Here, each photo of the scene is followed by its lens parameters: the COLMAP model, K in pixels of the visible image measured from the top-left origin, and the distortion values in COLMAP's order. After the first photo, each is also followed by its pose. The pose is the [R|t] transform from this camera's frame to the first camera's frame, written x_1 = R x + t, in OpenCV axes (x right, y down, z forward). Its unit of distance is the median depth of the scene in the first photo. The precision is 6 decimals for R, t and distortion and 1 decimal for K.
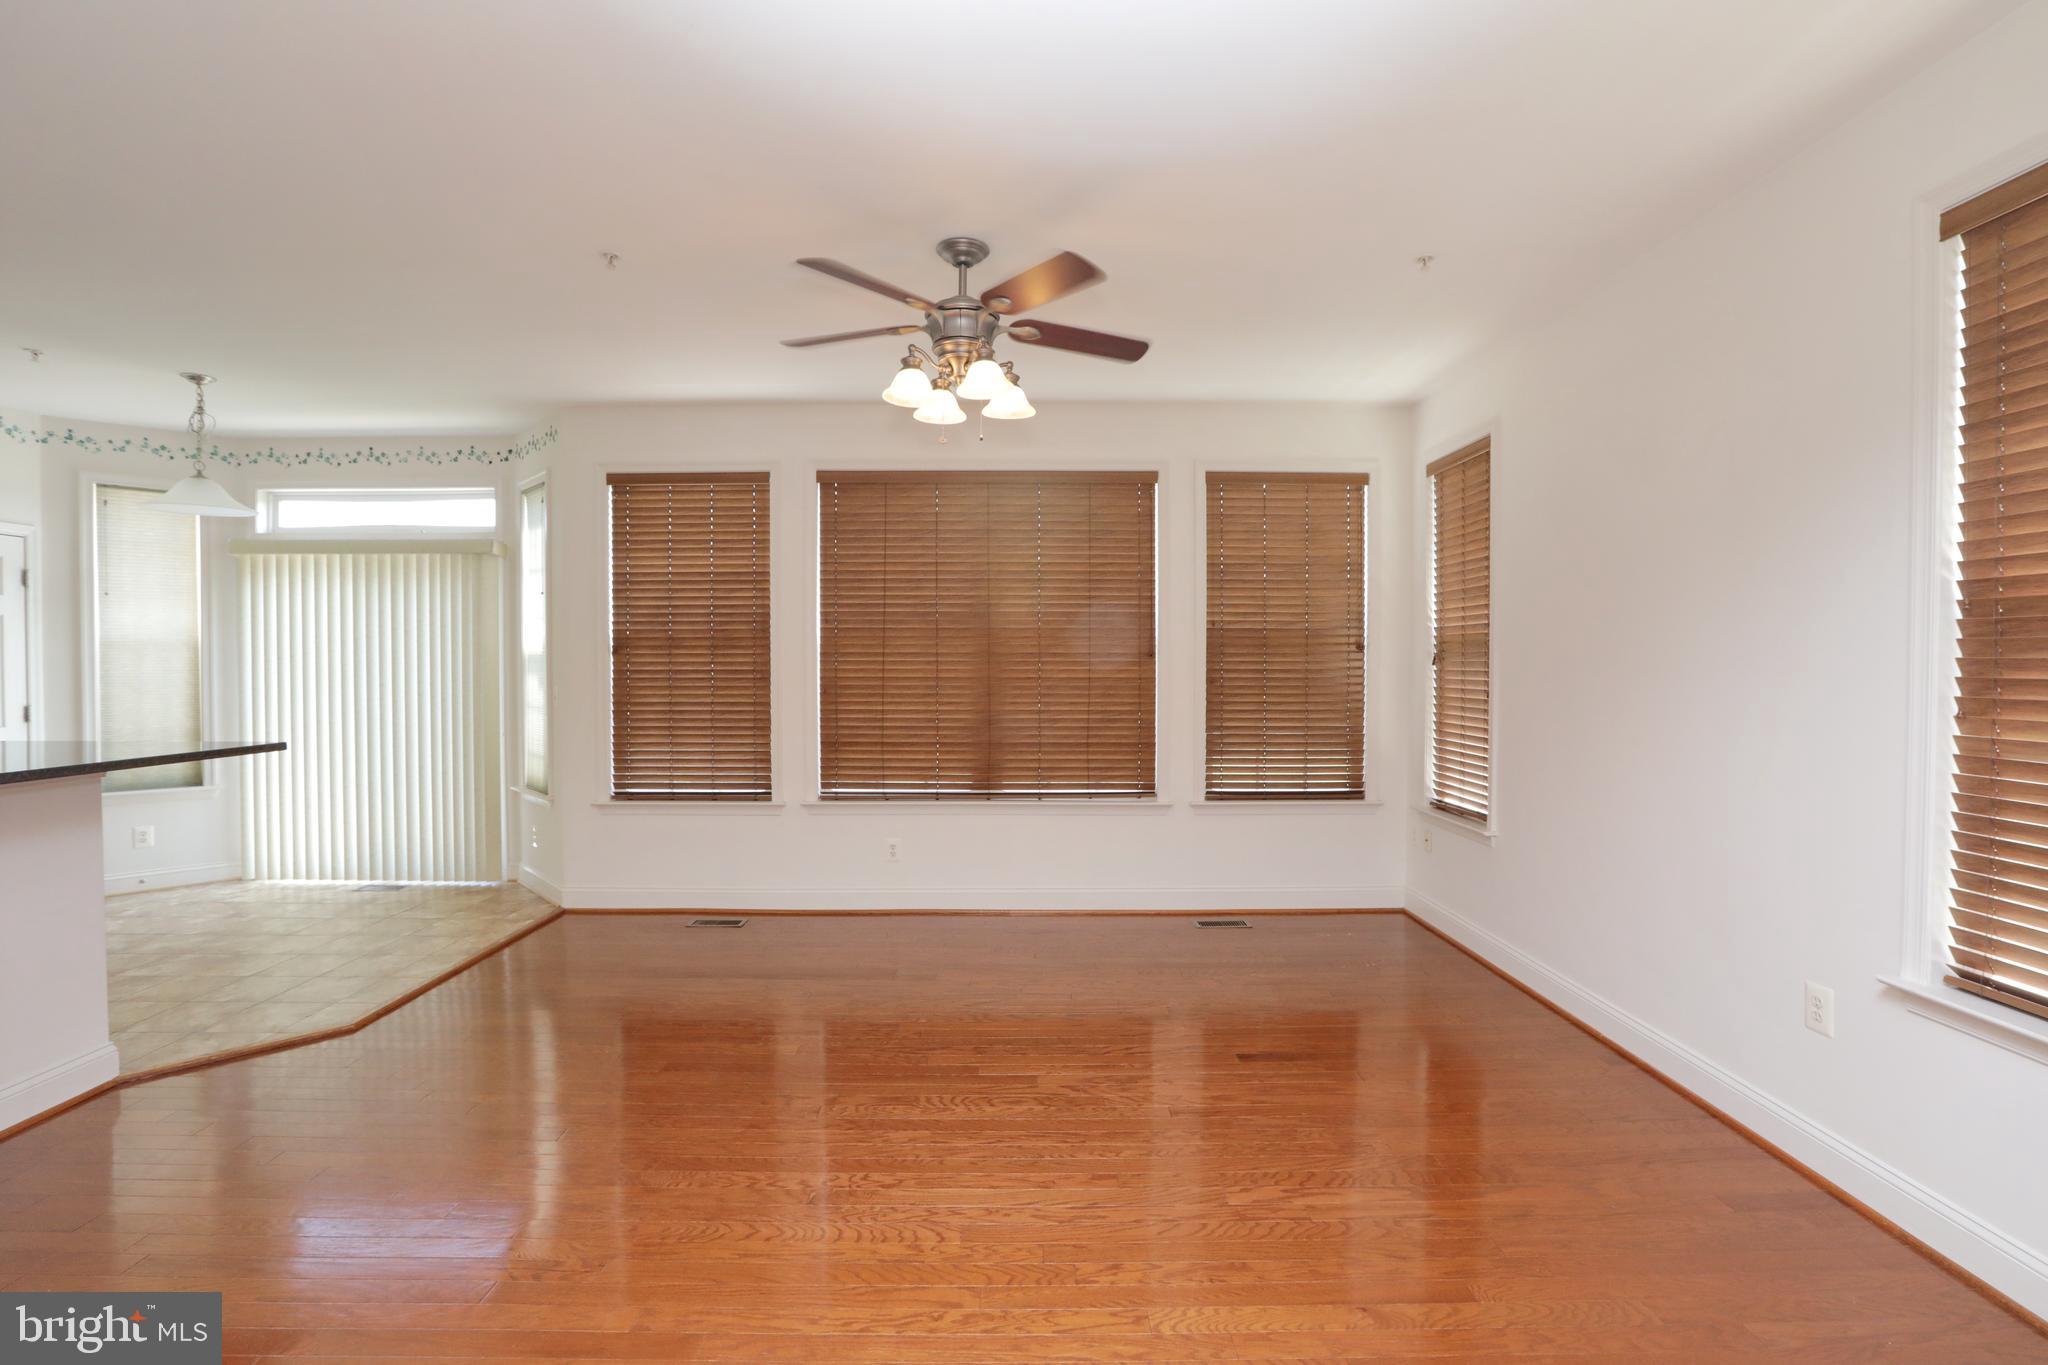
lens RADIAL K [[910.0, 0, 1041.6], [0, 910.0, 670.4], [0, 0, 1]] dist [-0.040413, 0.010599]
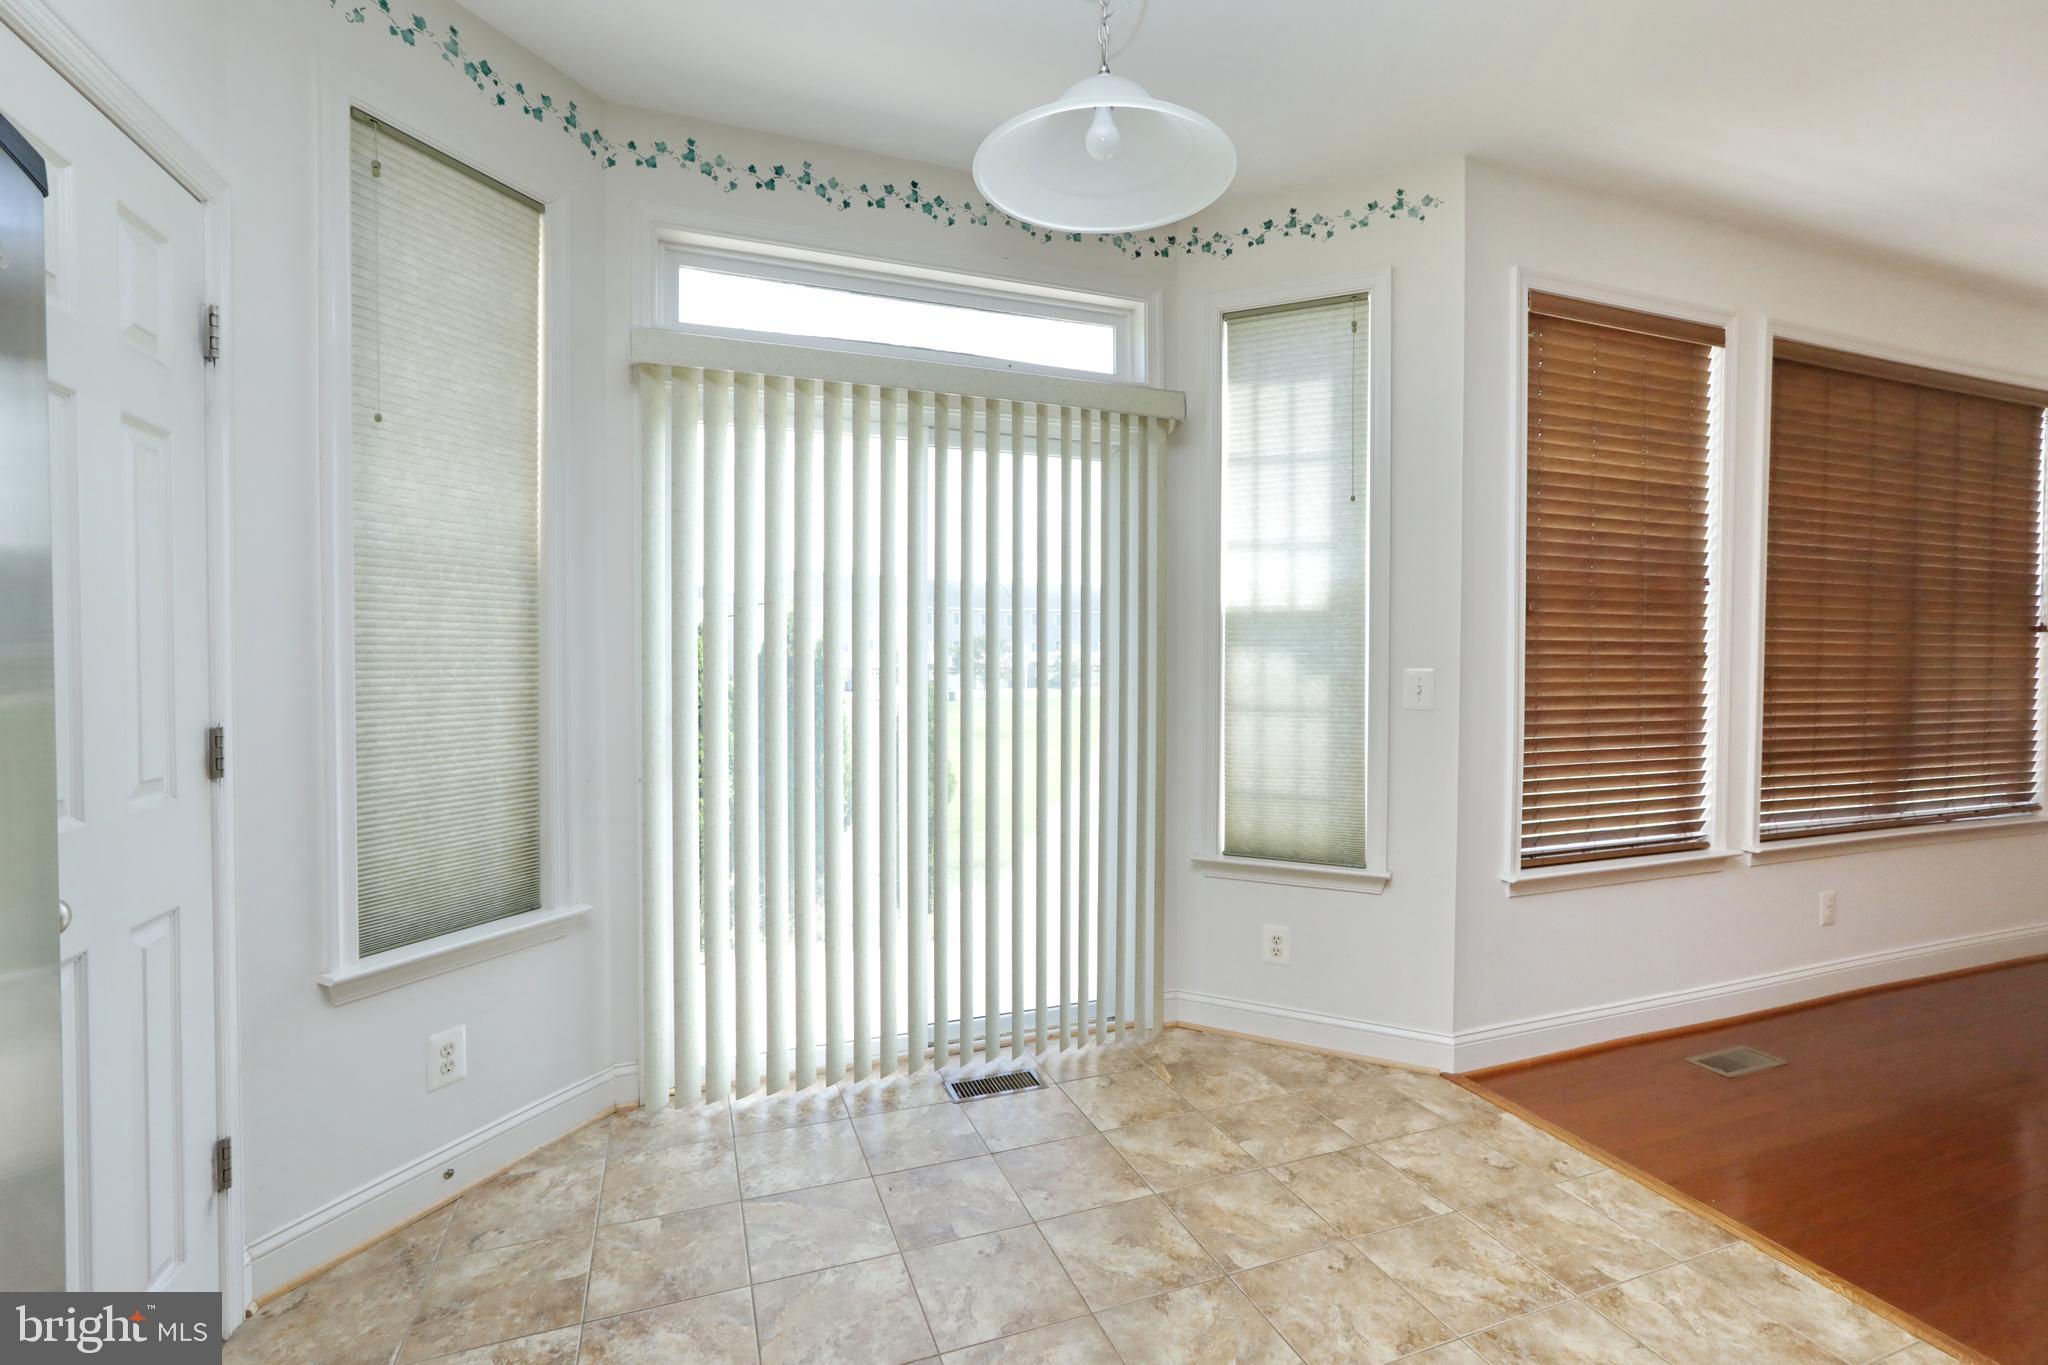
lens RADIAL K [[874.9, 0, 991.9], [0, 874.9, 678.8], [0, 0, 1]] dist [-0.031758, 0.008870]
pose [[0.943902, -0.002546, 0.330215, -0.965309], [-0.001116, 0.999940, 0.010900, 0.018147], [-0.330223, -0.010658, 0.943843, 0.593974]]
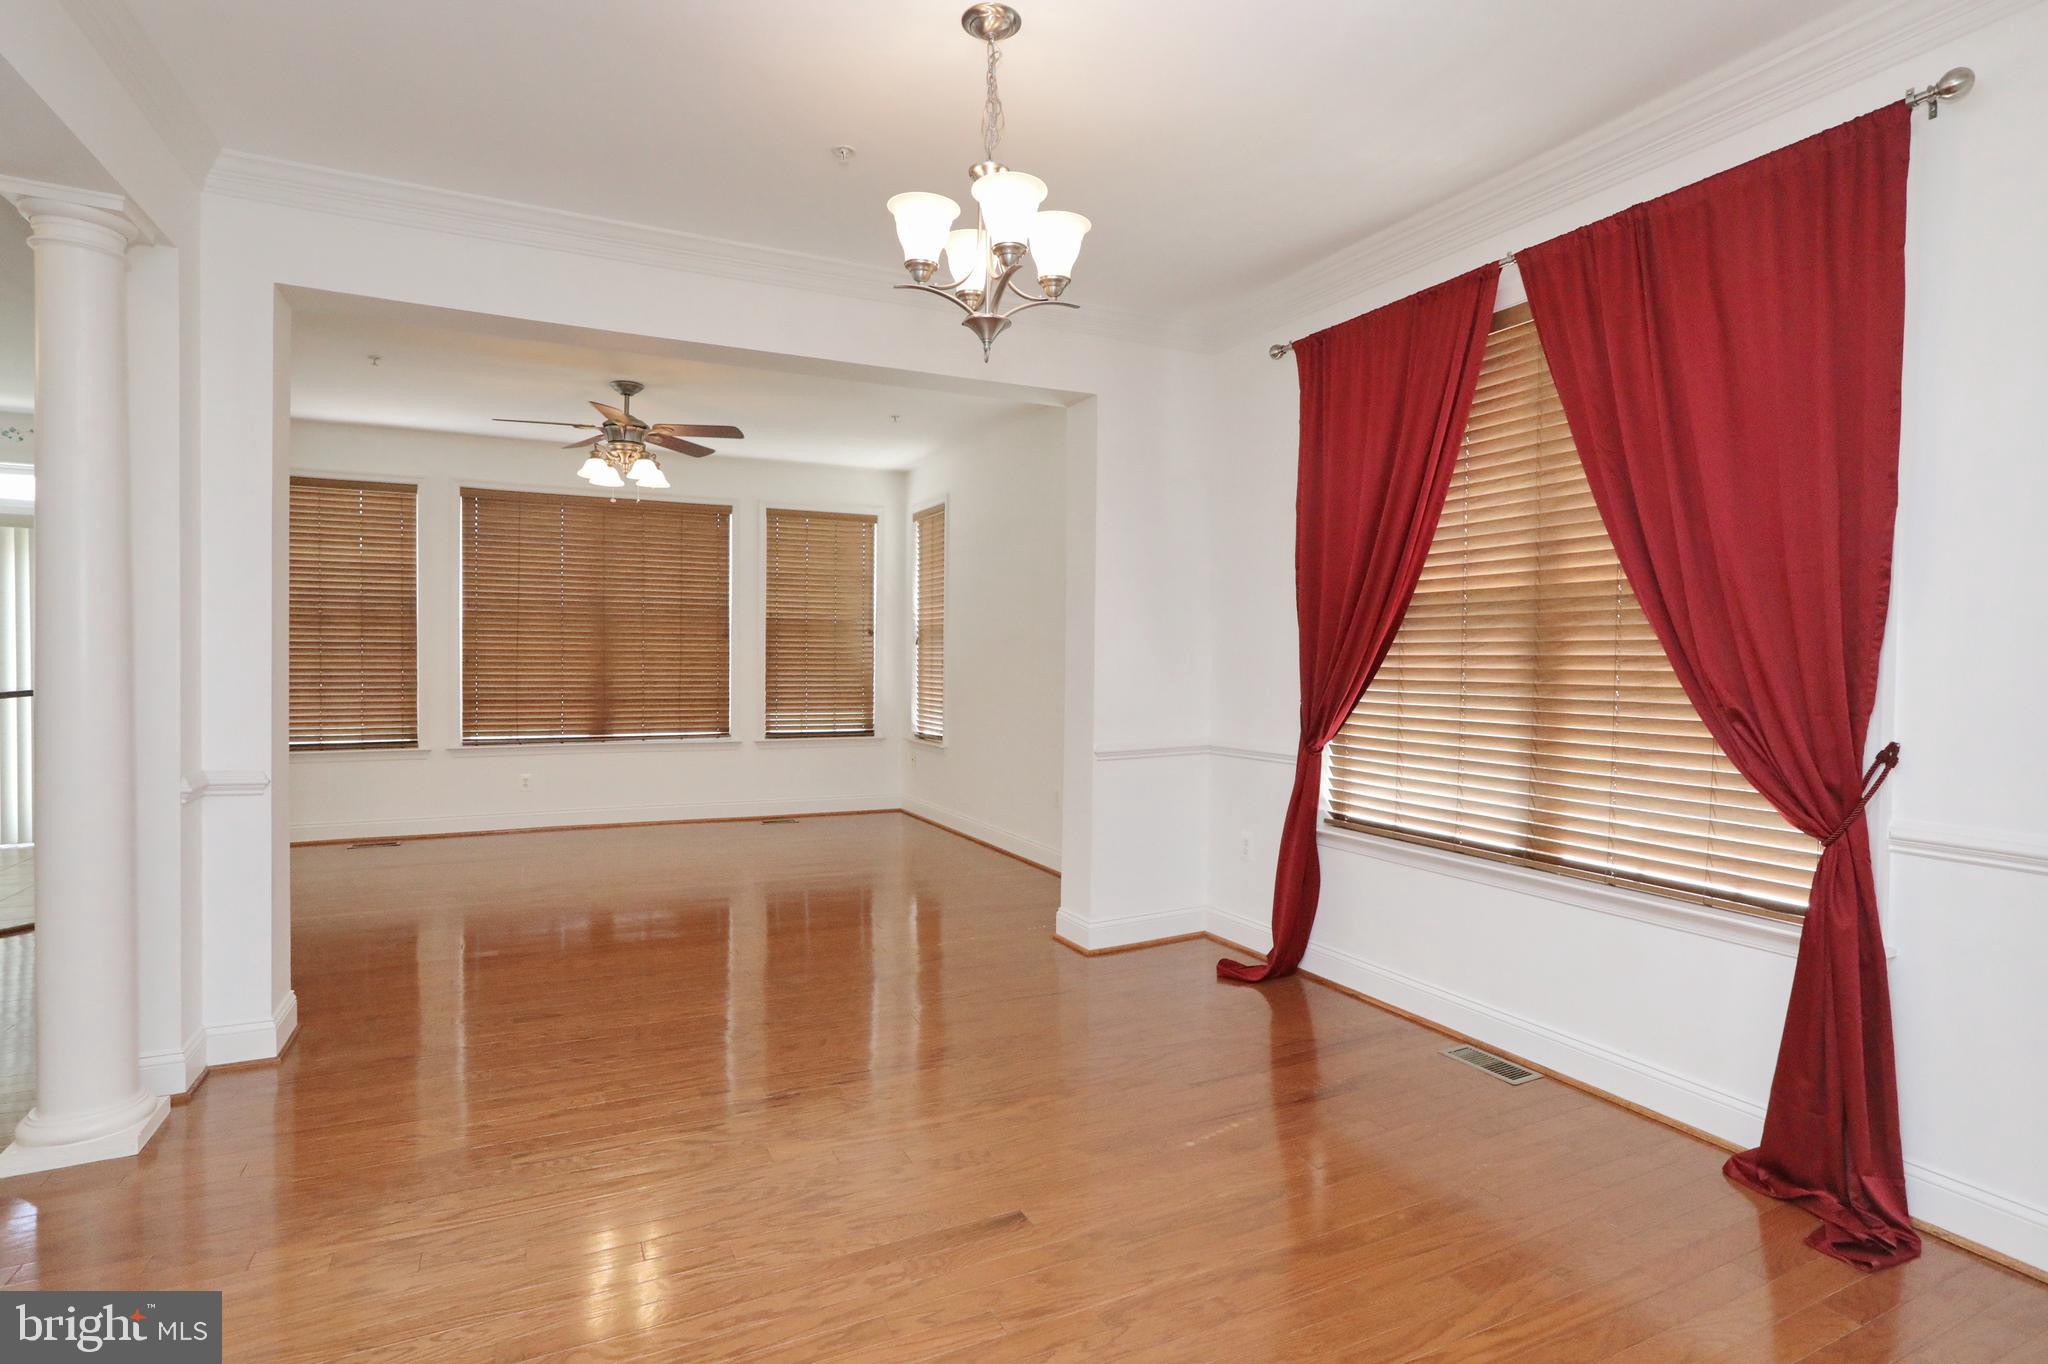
lens RADIAL K [[1048.6, 0, 1024.0], [0, 1048.6, 682.0], [0, 0, 1]] dist [-0.006735, 0.000315]
pose [[0.903997, -0.002398, 0.427532, -0.158047], [-0.001617, 0.999958, 0.009029, 0.038856], [-0.427535, -0.008853, 0.903955, -0.666476]]
